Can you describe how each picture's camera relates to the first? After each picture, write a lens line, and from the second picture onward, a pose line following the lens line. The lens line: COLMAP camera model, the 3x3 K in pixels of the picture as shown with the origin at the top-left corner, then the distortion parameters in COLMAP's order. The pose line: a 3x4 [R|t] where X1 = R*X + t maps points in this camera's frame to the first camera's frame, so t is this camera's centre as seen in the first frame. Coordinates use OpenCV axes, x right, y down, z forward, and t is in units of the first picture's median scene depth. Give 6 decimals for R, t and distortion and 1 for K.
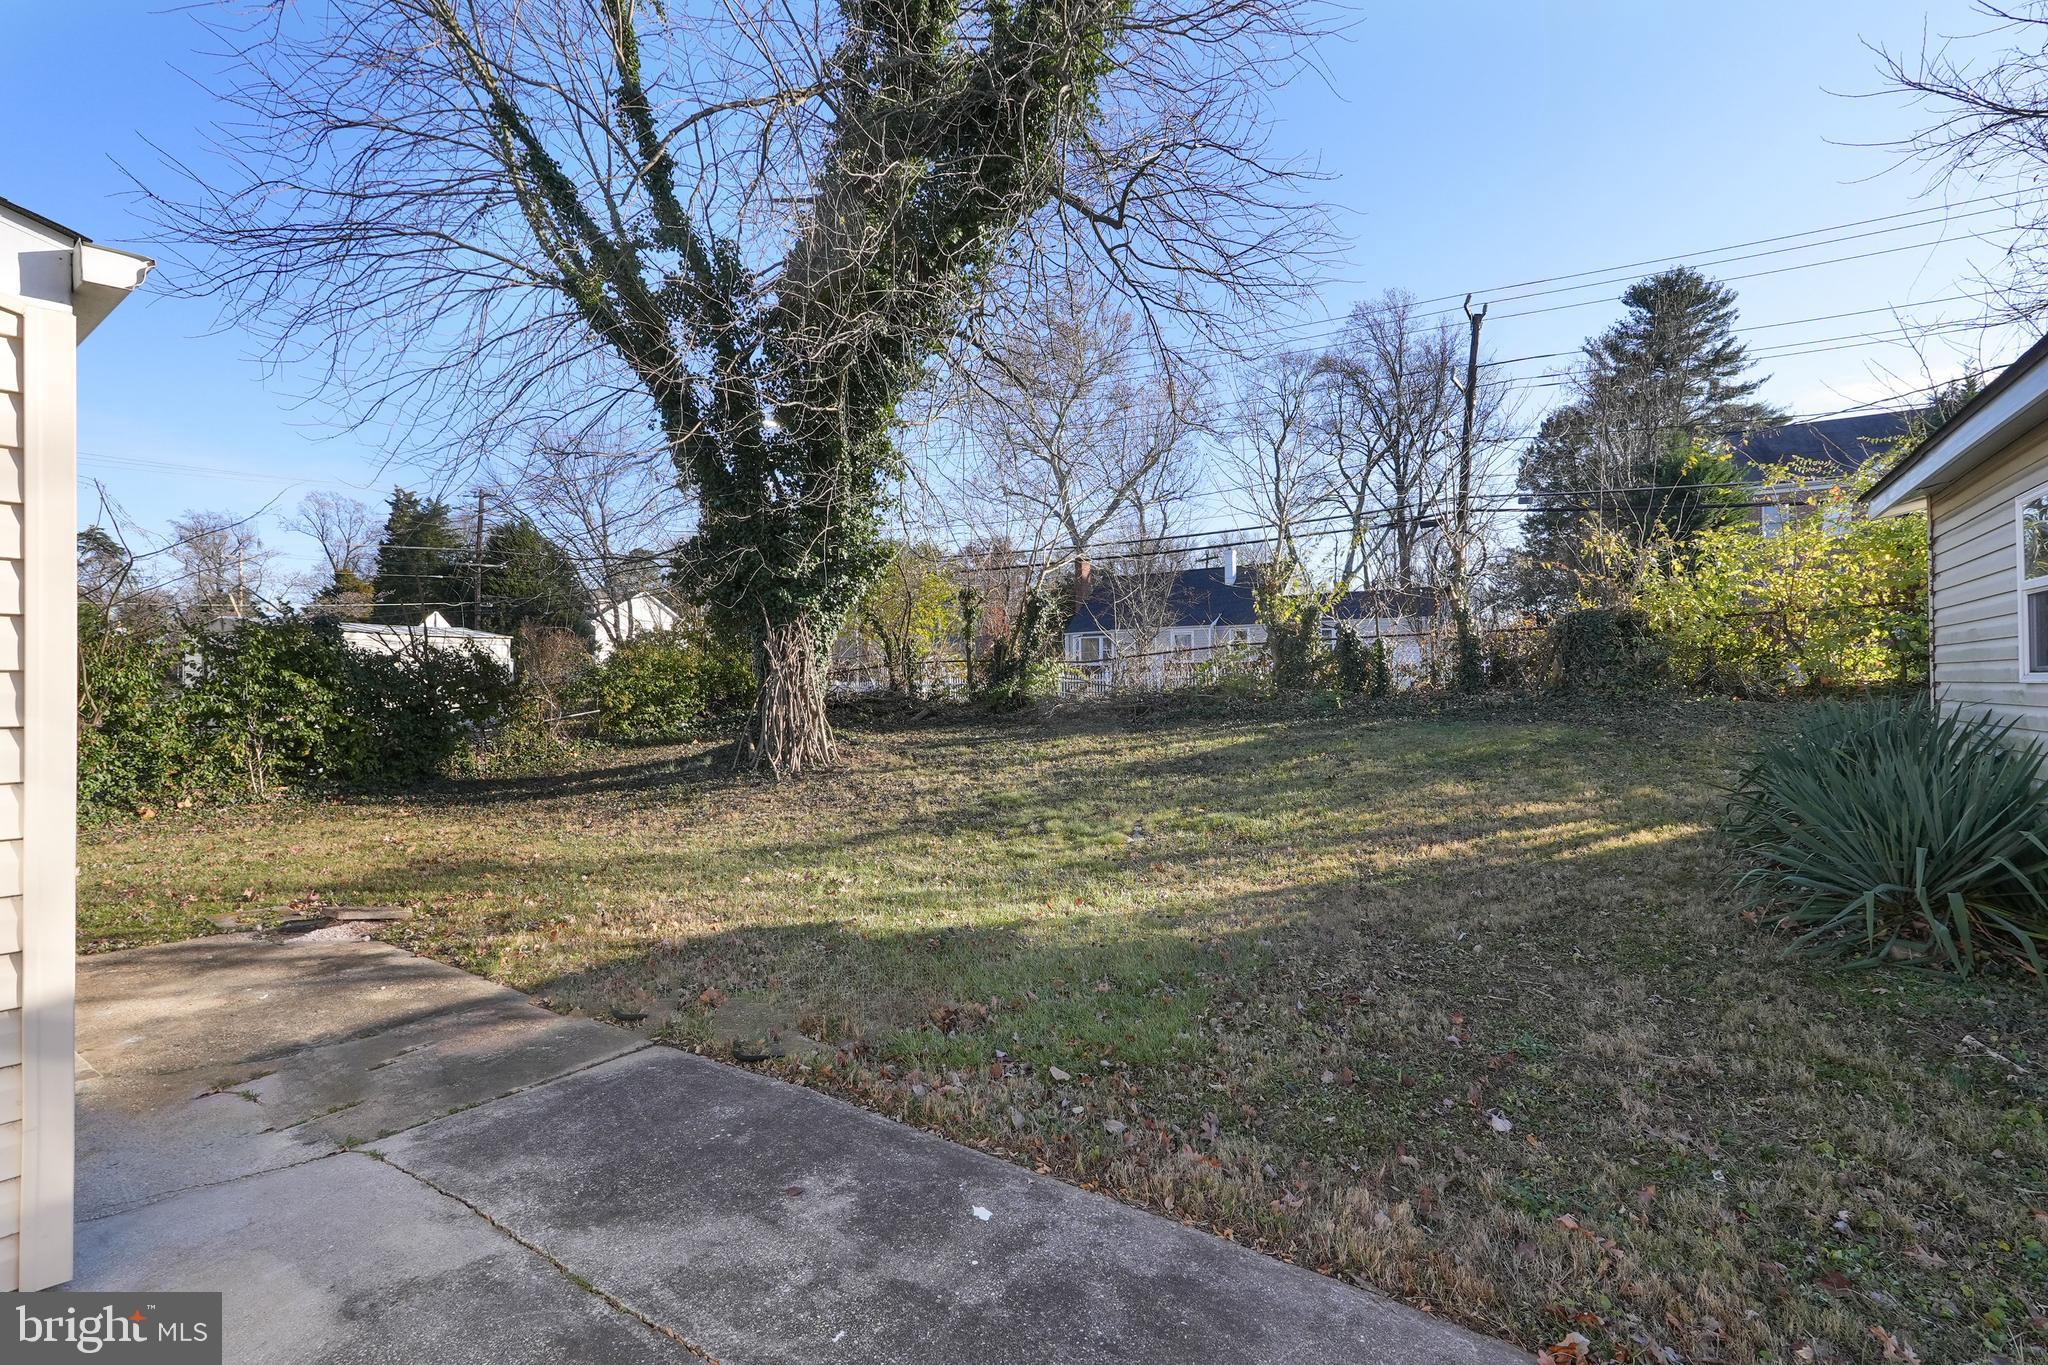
lens RADIAL K [[940.9, 0, 1037.9], [0, 940.9, 683.1], [0, 0, 1]] dist [-0.001093, 0.000472]
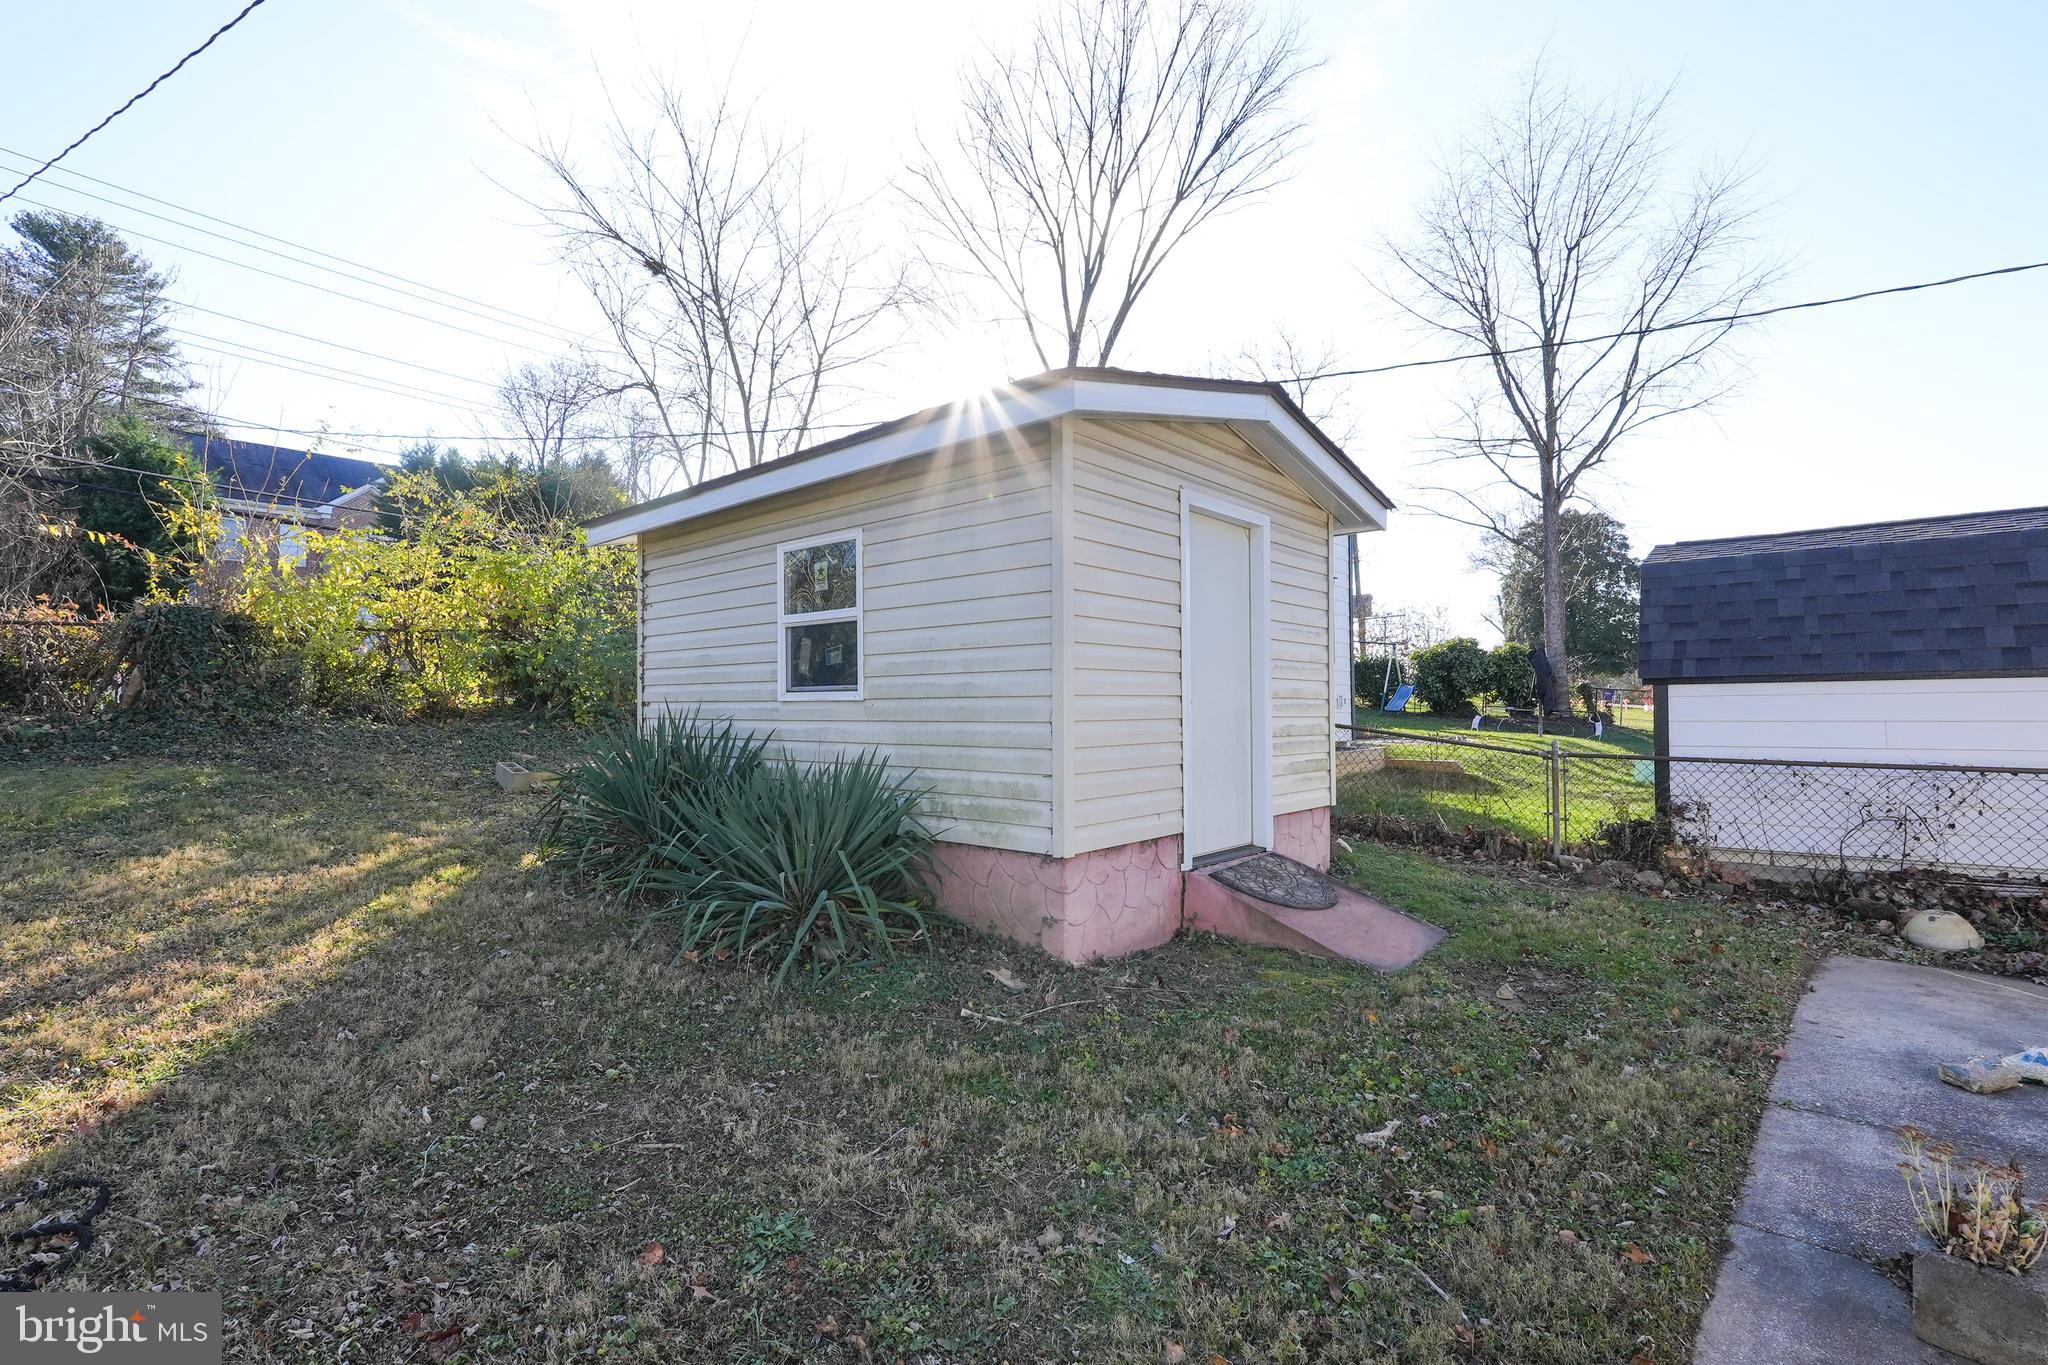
lens RADIAL K [[940.9, 0, 1037.9], [0, 940.9, 683.1], [0, 0, 1]] dist [-0.001093, 0.000472]
pose [[0.161857, 0.030974, 0.986328, -0.058359], [-0.001108, 0.999512, -0.031206, 0.010465], [-0.986814, 0.003958, 0.161813, 0.368891]]
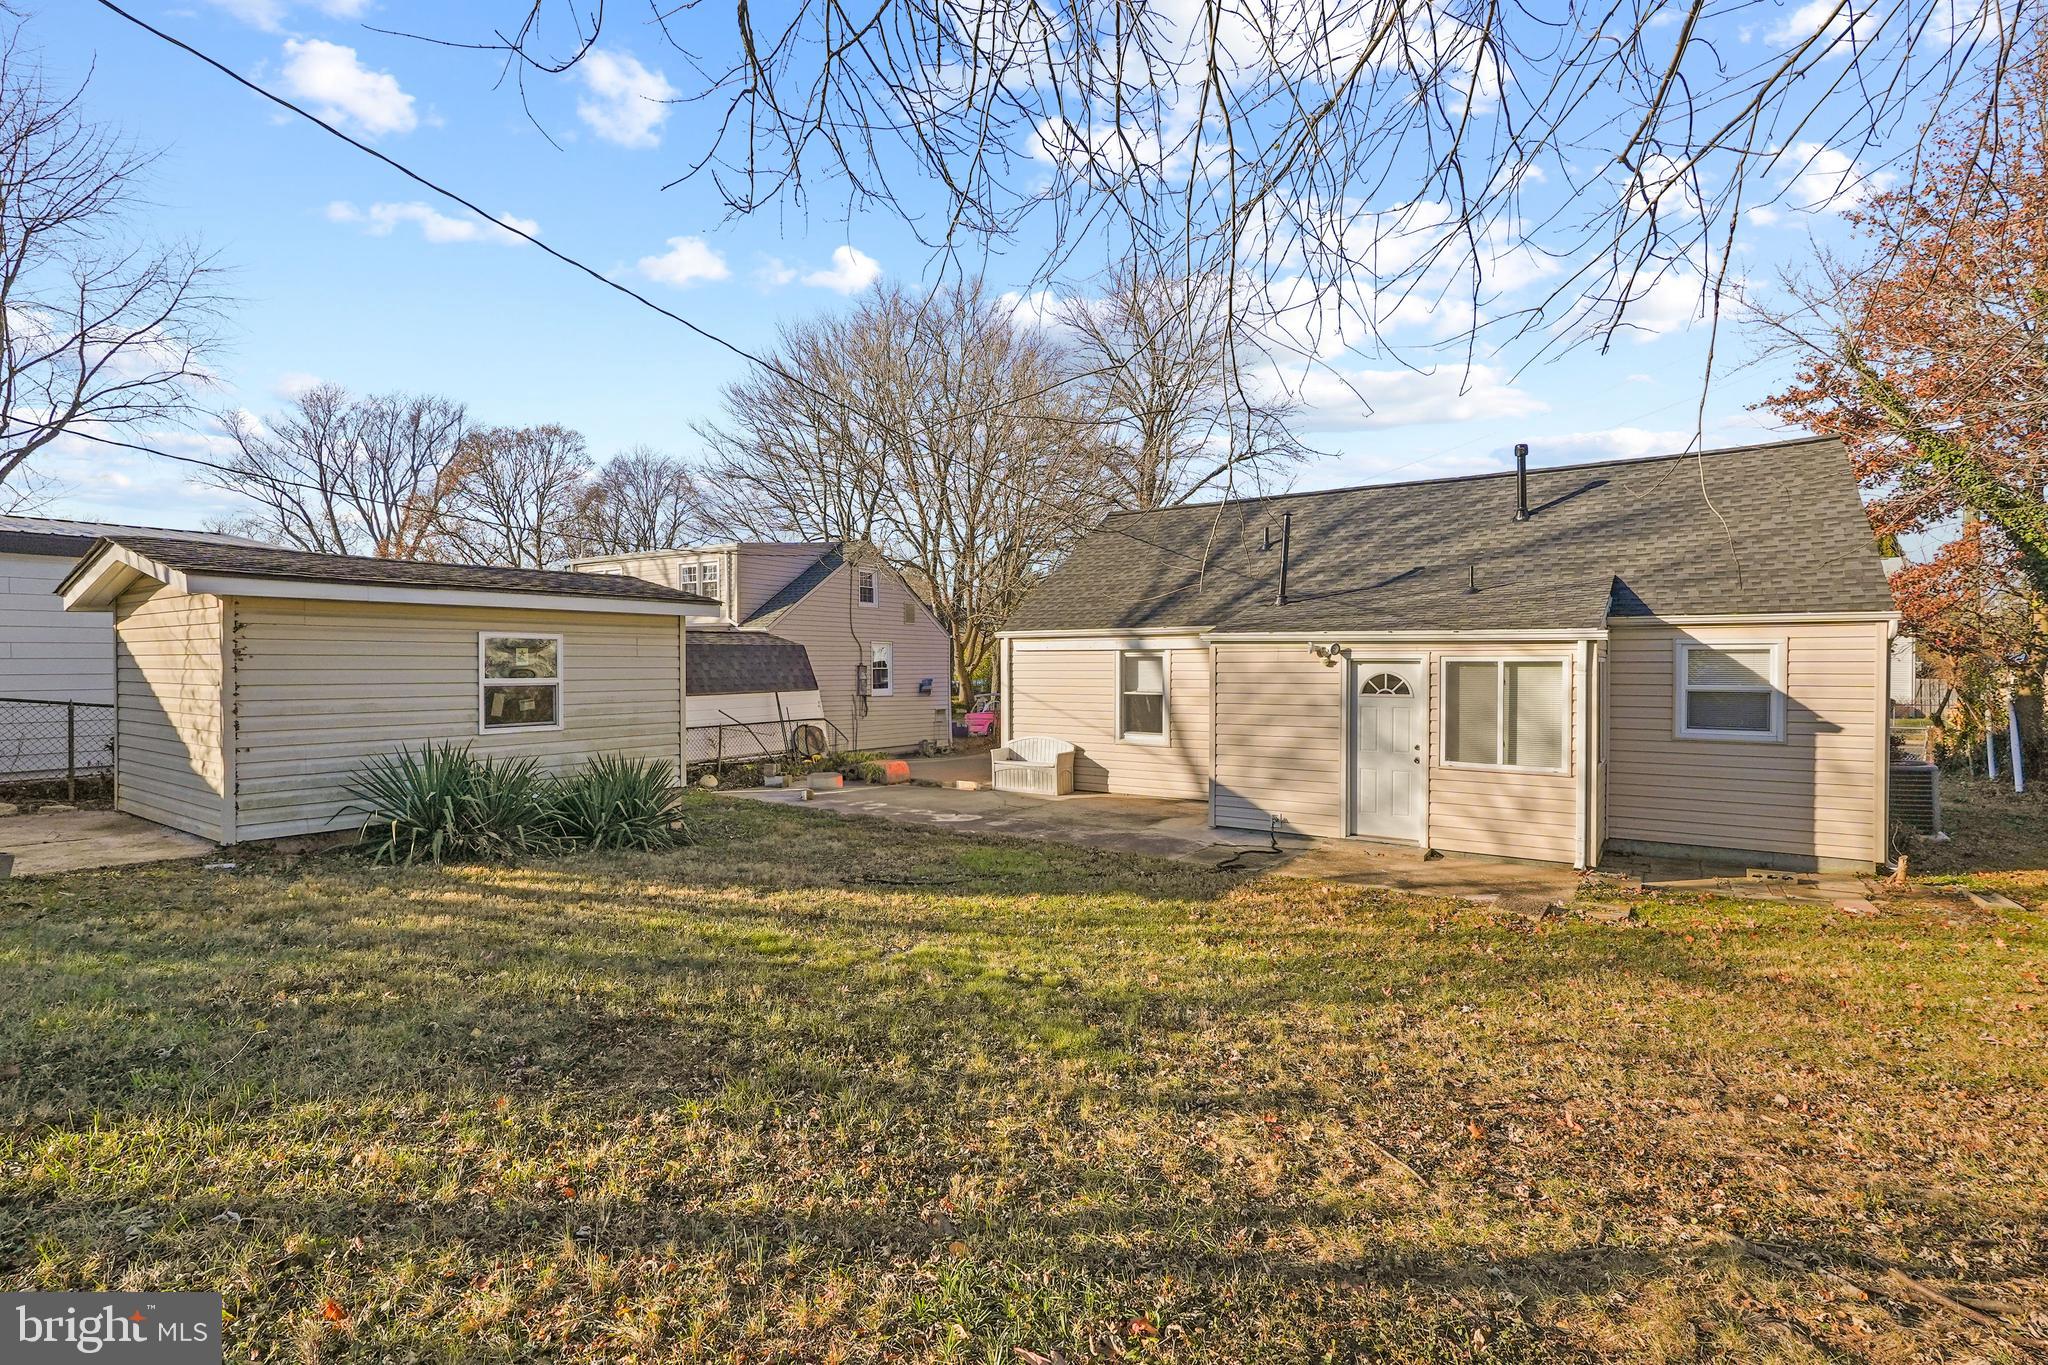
lens RADIAL K [[940.9, 0, 1037.9], [0, 940.9, 683.1], [0, 0, 1]] dist [-0.001093, 0.000472]
pose [[-0.999747, 0.006373, 0.021579, -0.063631], [0.006657, 0.999892, 0.013129, -0.089568], [-0.021493, 0.013270, -0.999681, 2.148643]]
